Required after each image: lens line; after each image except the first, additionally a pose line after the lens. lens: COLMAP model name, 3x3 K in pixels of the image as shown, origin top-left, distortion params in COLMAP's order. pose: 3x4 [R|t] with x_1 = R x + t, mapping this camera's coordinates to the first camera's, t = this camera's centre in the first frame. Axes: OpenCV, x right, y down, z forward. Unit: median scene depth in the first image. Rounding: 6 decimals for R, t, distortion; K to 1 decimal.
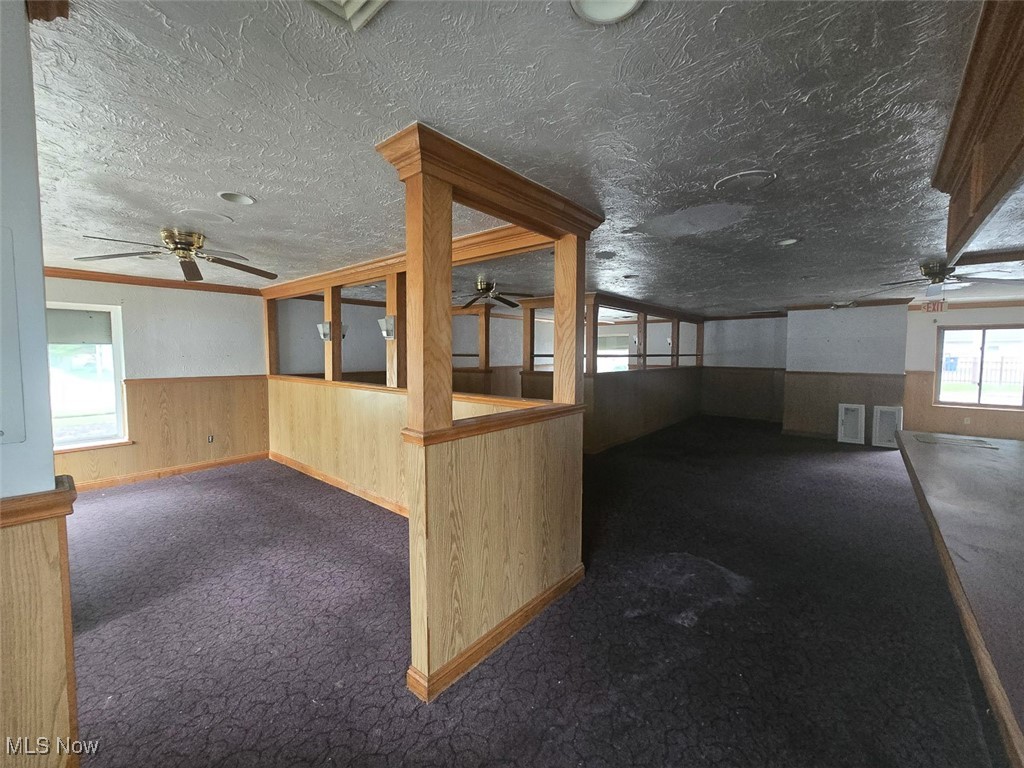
lens RADIAL K [[419.6, 0, 507.5], [0, 419.6, 377.8], [0, 0, 1]] dist [-0.000262, 0.000379]
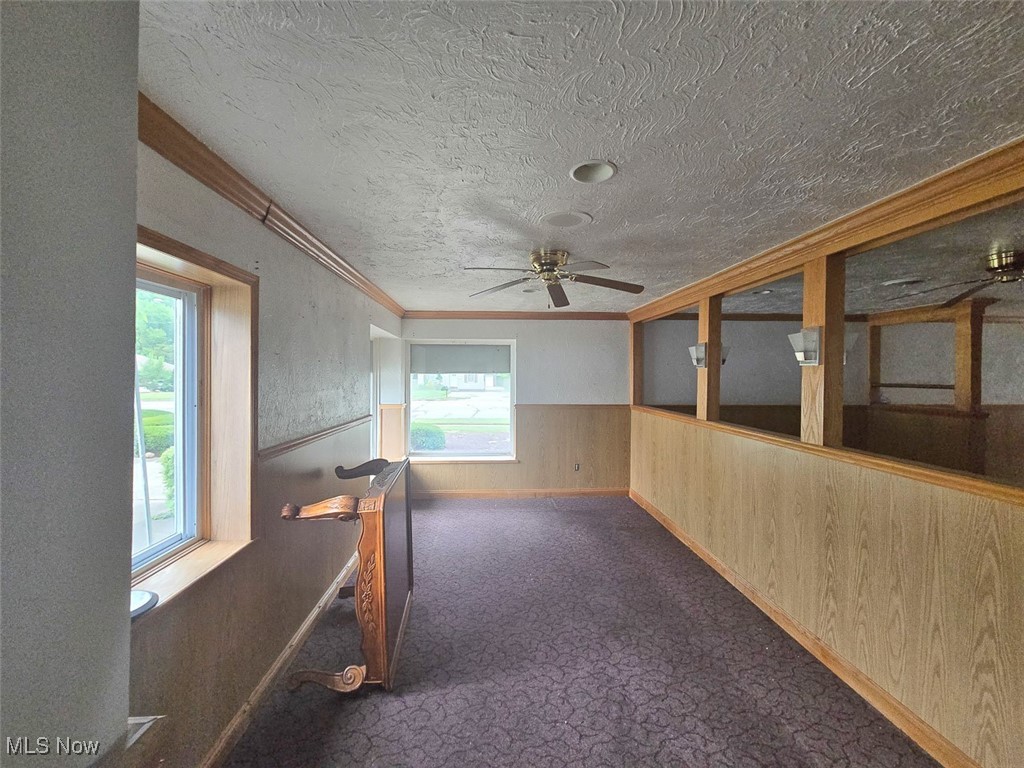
lens RADIAL K [[419.6, 0, 507.5], [0, 419.6, 377.8], [0, 0, 1]] dist [-0.000262, 0.000379]
pose [[0.686616, 0.006255, -0.726993, -0.122179], [-0.046528, 0.998291, -0.035355, -0.027820], [0.725530, 0.058101, 0.685734, 0.230546]]
